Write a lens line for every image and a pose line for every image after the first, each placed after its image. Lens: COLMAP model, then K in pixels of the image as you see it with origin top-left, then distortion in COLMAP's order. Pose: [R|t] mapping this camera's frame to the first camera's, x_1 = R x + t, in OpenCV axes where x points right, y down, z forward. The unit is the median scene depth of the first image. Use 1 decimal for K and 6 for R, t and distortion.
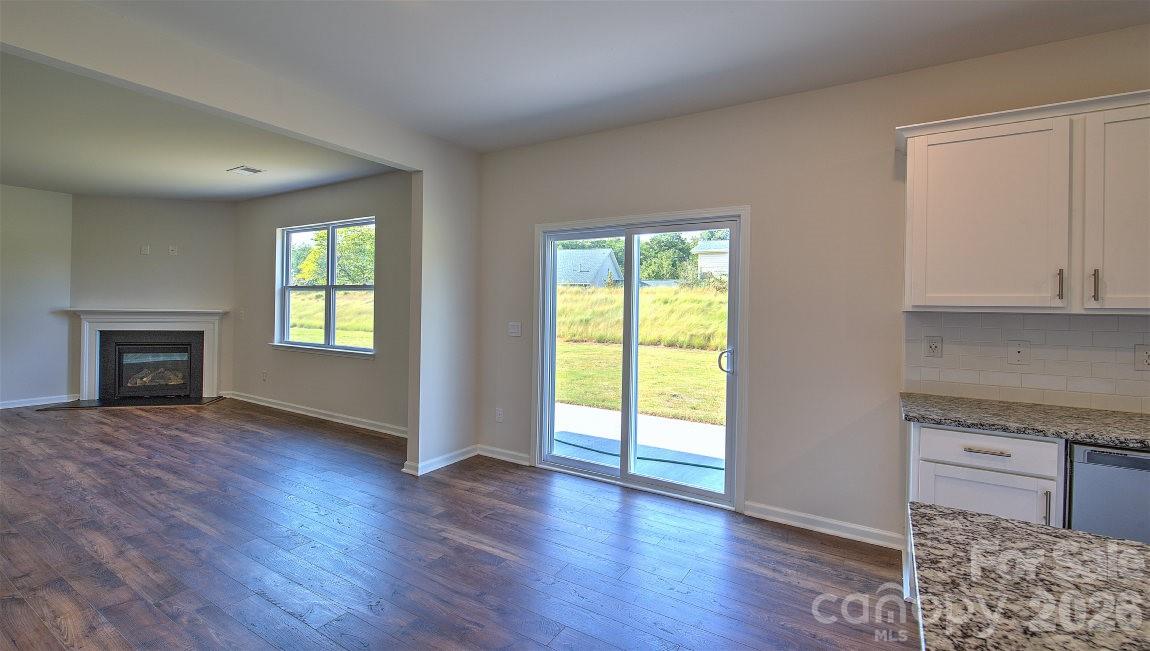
lens RADIAL K [[521.4, 0, 571.6], [0, 521.4, 309.3], [0, 0, 1]] dist [-0.005414, -0.000406]
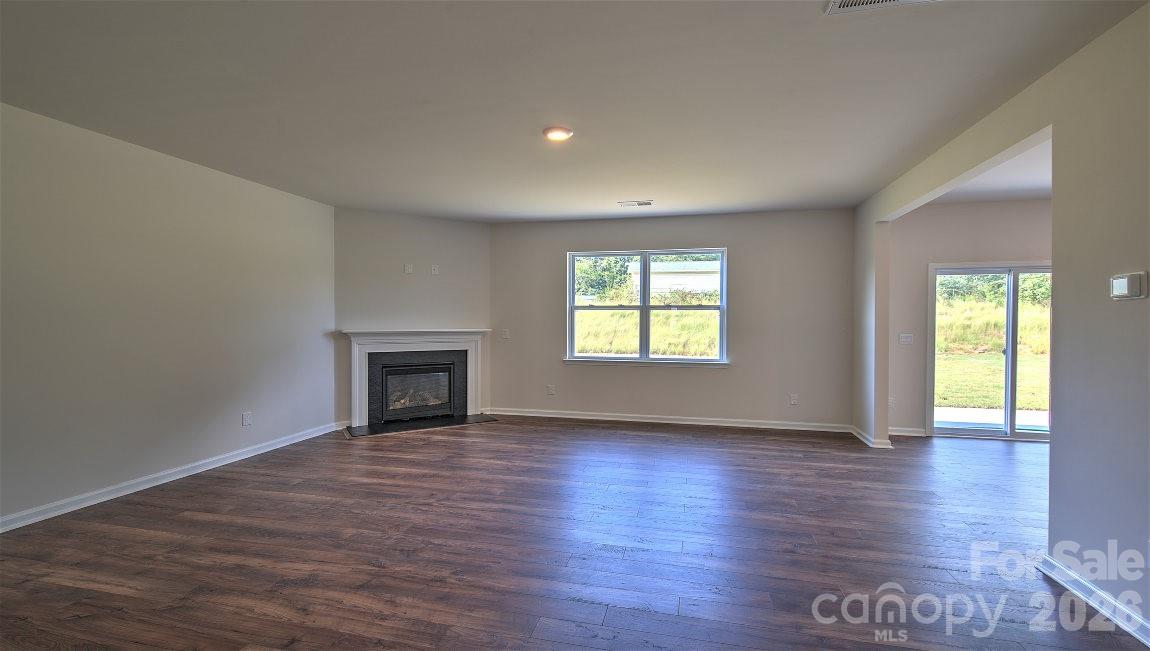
lens RADIAL K [[493.7, 0, 564.3], [0, 493.7, 327.4], [0, 0, 1]] dist [-0.001192, -0.000134]
pose [[0.947038, -0.018221, 0.320605, -1.064679], [0.013704, 0.999773, 0.016341, -0.019085], [-0.320830, -0.011082, 0.947072, 0.041172]]
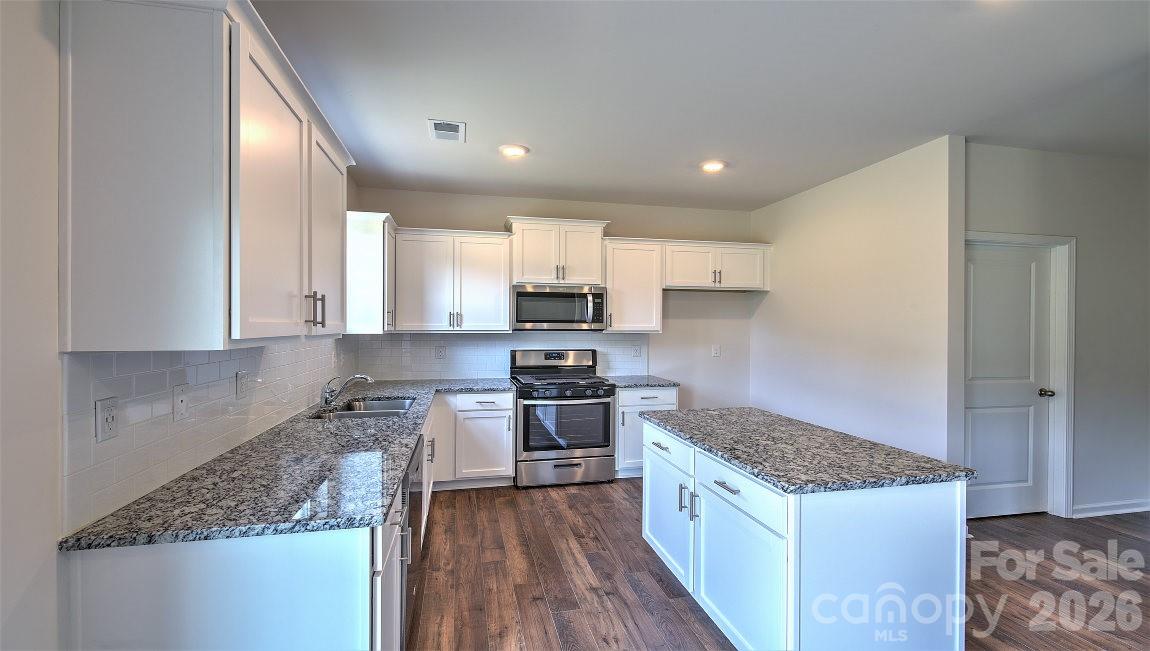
lens RADIAL K [[495.8, 0, 575.6], [0, 495.8, 326.8], [0, 0, 1]] dist [0.001885, -0.000121]
pose [[-0.721195, -0.020140, 0.692439, 0.028543], [-0.012213, 0.999792, 0.016359, -0.013447], [-0.692624, 0.003341, -0.721291, 0.492197]]
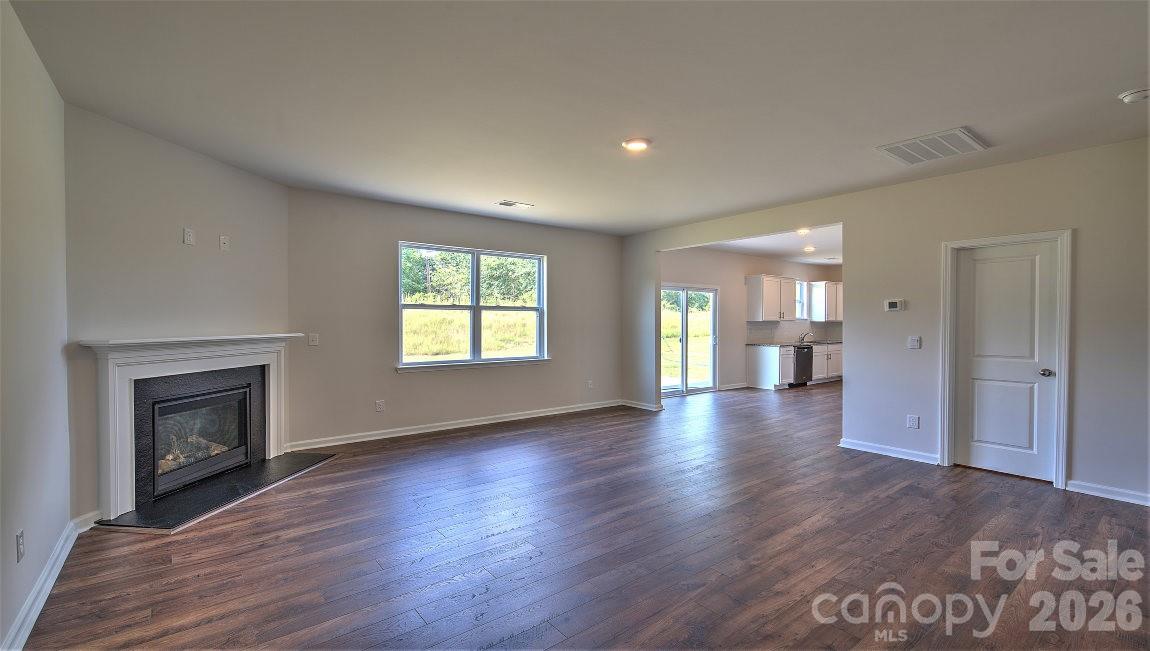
lens RADIAL K [[509.2, 0, 562.6], [0, 509.2, 315.1], [0, 0, 1]] dist [-0.000332, -0.000220]
pose [[0.329508, -0.005849, 0.944135, -1.557207], [0.007527, 0.999965, 0.003568, -0.030074], [-0.944123, 0.005931, 0.329541, 0.509745]]
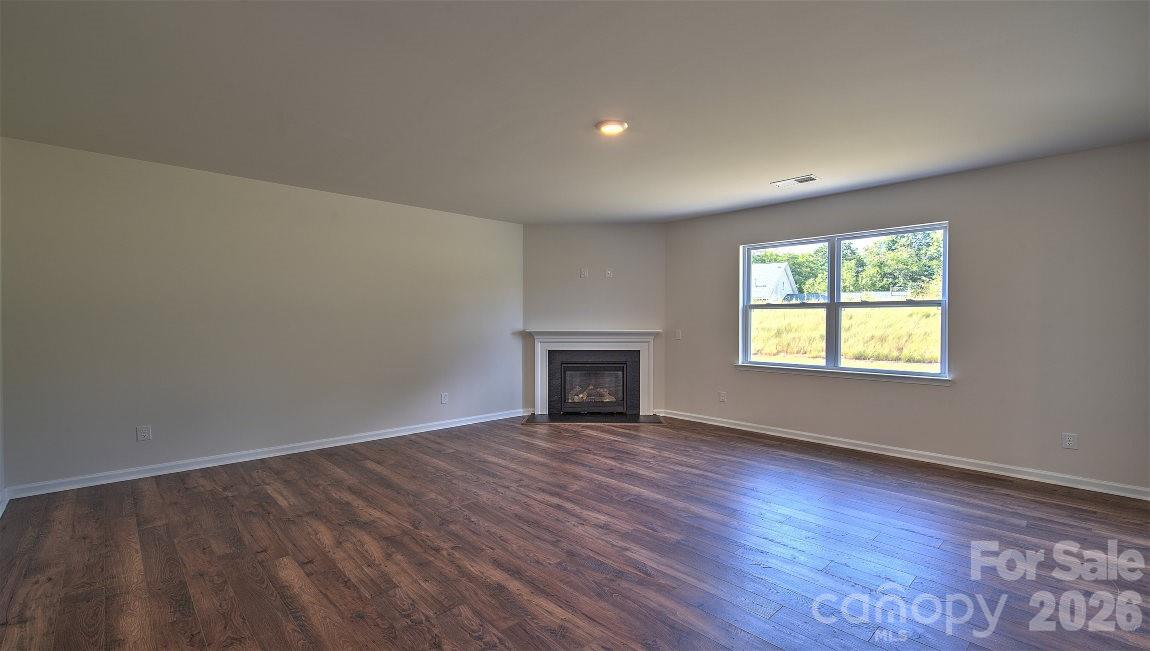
lens RADIAL K [[488.3, 0, 570.5], [0, 488.3, 327.2], [0, 0, 1]] dist [0.001100, -0.000068]
pose [[0.970643, -0.010783, -0.240285, -0.774279], [0.012610, 0.999902, 0.006065, -0.014339], [0.240196, -0.008917, 0.970684, 0.045847]]
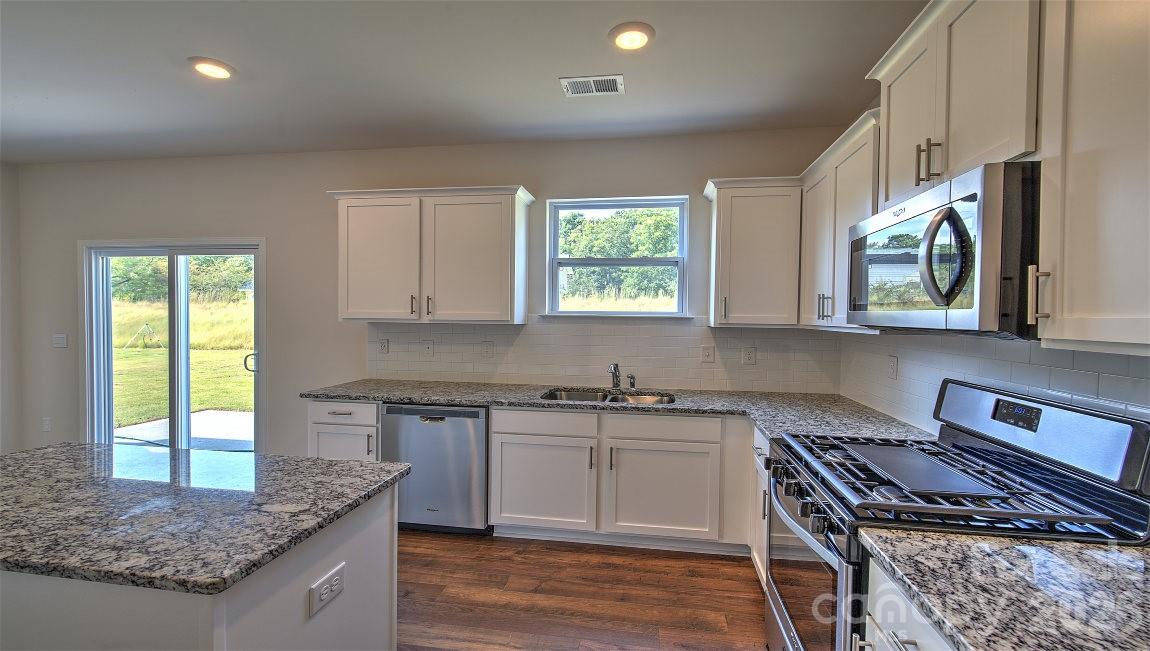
lens RADIAL K [[495.8, 0, 575.6], [0, 495.8, 326.8], [0, 0, 1]] dist [0.001885, -0.000121]
pose [[0.913940, -0.017222, 0.405483, 0.309561], [0.007253, 0.999633, 0.026109, -0.005767], [-0.405783, -0.020921, 0.913730, -0.229697]]
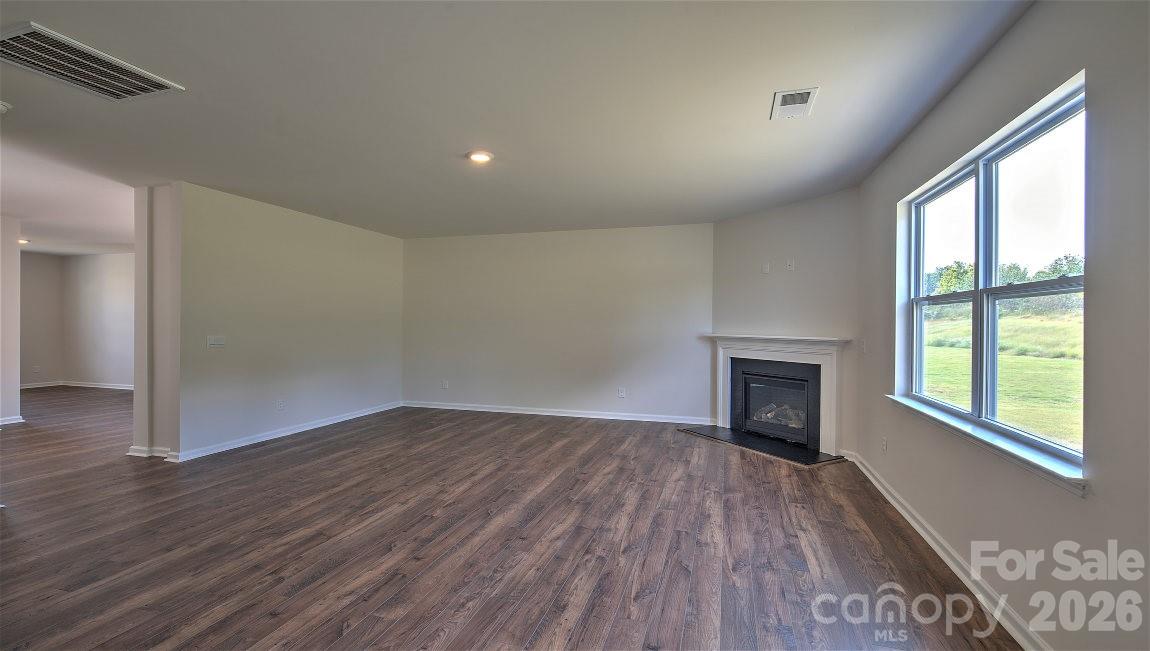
lens RADIAL K [[483.5, 0, 575.0], [0, 483.5, 325.5], [0, 0, 1]] dist [0.000983, -0.000028]
pose [[0.293903, -0.009596, -0.955787, -0.171795], [-0.004964, 0.999921, -0.011566, -0.007600], [0.955822, 0.008144, 0.293832, 0.572581]]
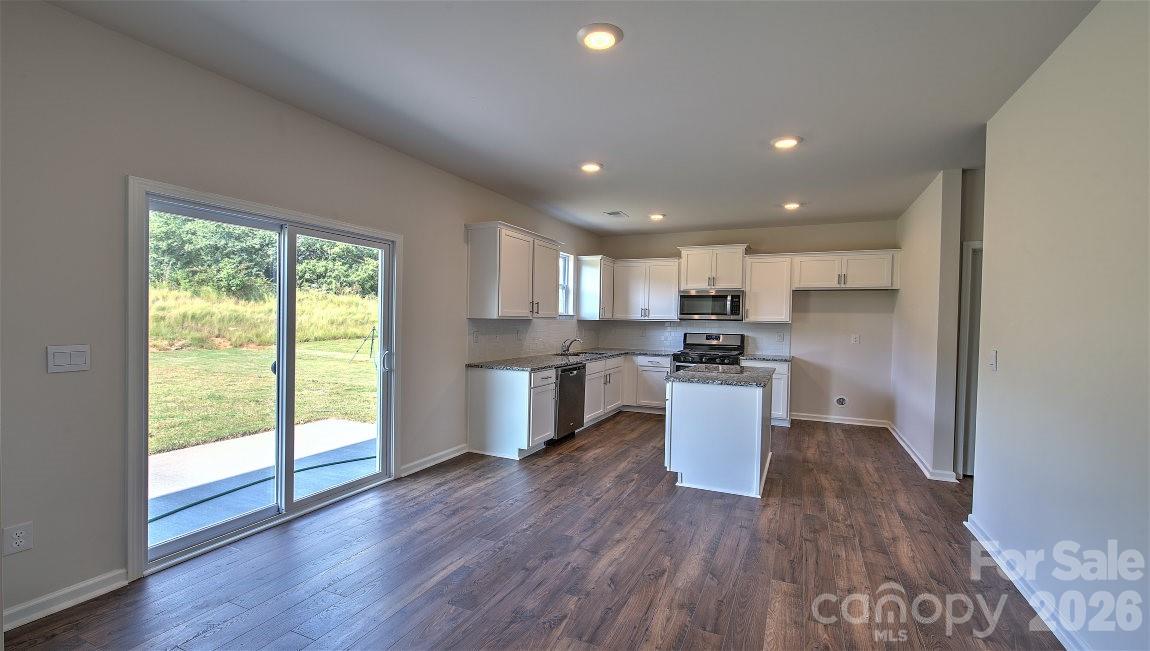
lens RADIAL K [[495.8, 0, 575.6], [0, 495.8, 326.8], [0, 0, 1]] dist [0.001885, -0.000121]
pose [[-0.148180, -0.035416, 0.988326, -0.528719], [-0.014299, 0.999331, 0.033667, -0.013740], [-0.988857, -0.009143, -0.148587, 0.434032]]
